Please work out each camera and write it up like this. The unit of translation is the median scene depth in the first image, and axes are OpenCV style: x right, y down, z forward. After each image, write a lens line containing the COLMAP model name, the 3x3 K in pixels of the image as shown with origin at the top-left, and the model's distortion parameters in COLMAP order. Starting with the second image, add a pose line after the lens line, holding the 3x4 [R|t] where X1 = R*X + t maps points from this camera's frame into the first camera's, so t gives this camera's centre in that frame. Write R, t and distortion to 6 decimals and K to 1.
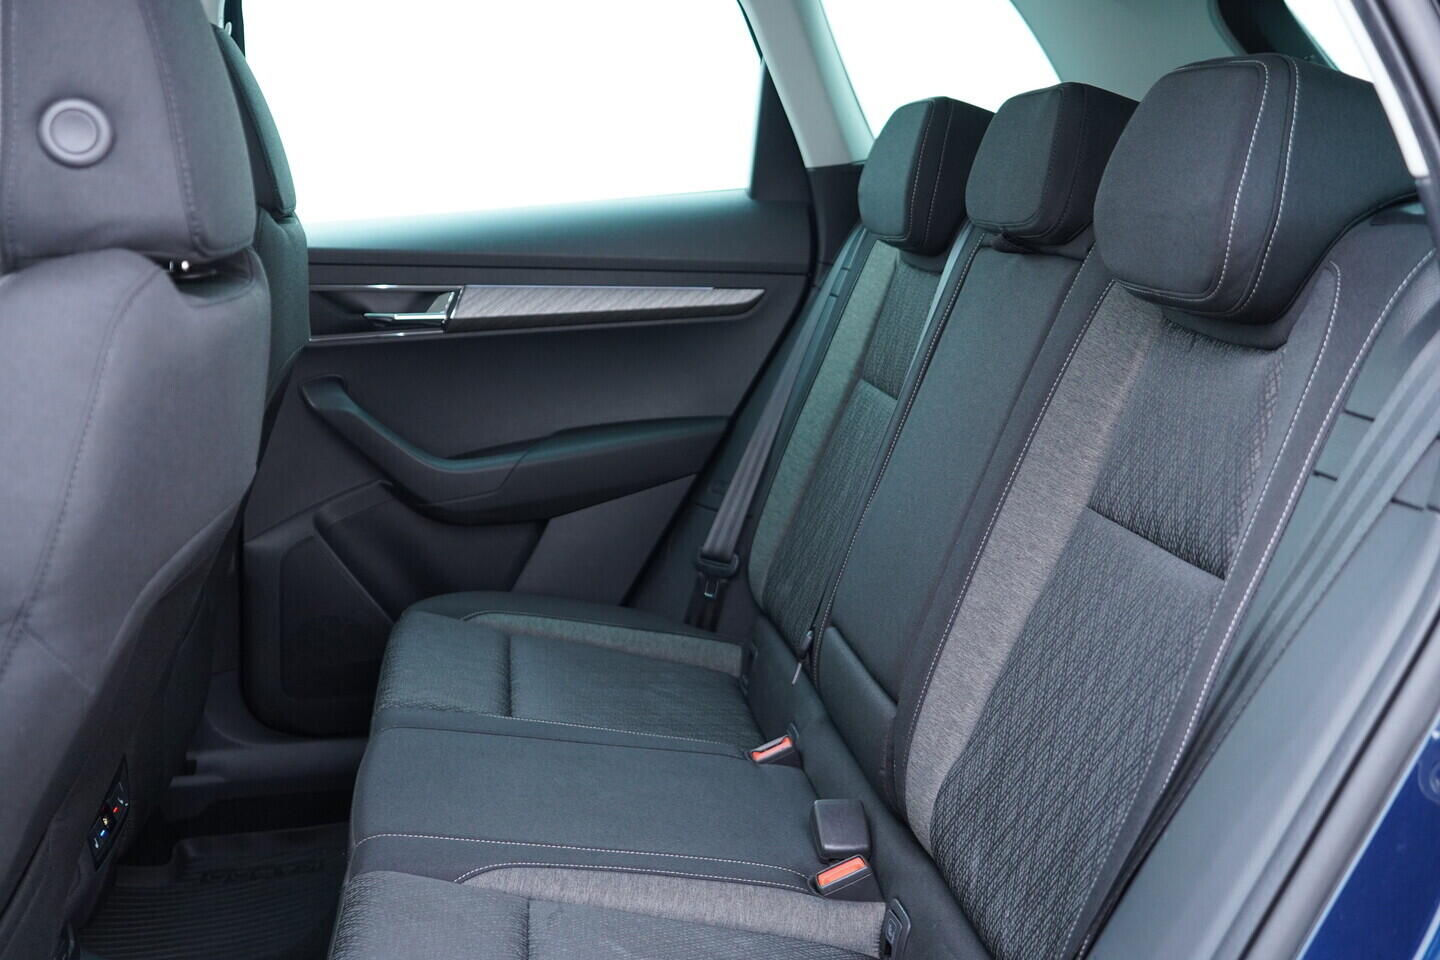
lens RADIAL K [[1468.5, 0, 720.0], [0, 1468.5, 480.0], [0, 0, 1]] dist [-0.006647, 0.000329]
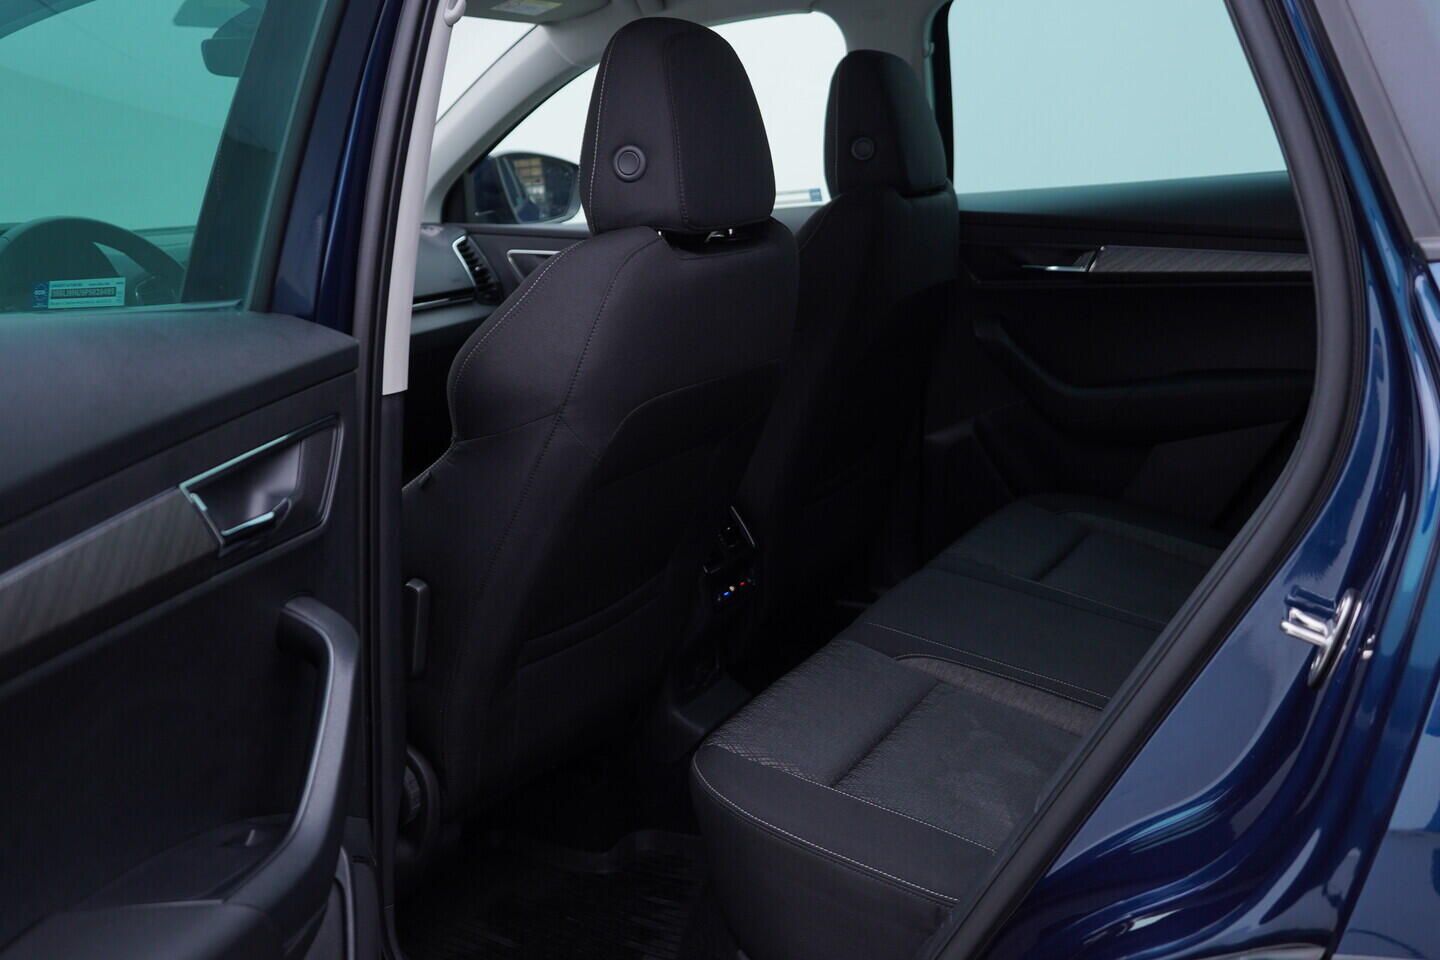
lens RADIAL K [[1468.5, 0, 720.0], [0, 1468.5, 480.0], [0, 0, 1]] dist [-0.006647, 0.000329]
pose [[0.792660, 0.126298, -0.596438, 0.331021], [-0.103966, 0.991980, 0.071886, 0.006719], [0.600733, 0.005028, 0.799434, -0.170111]]
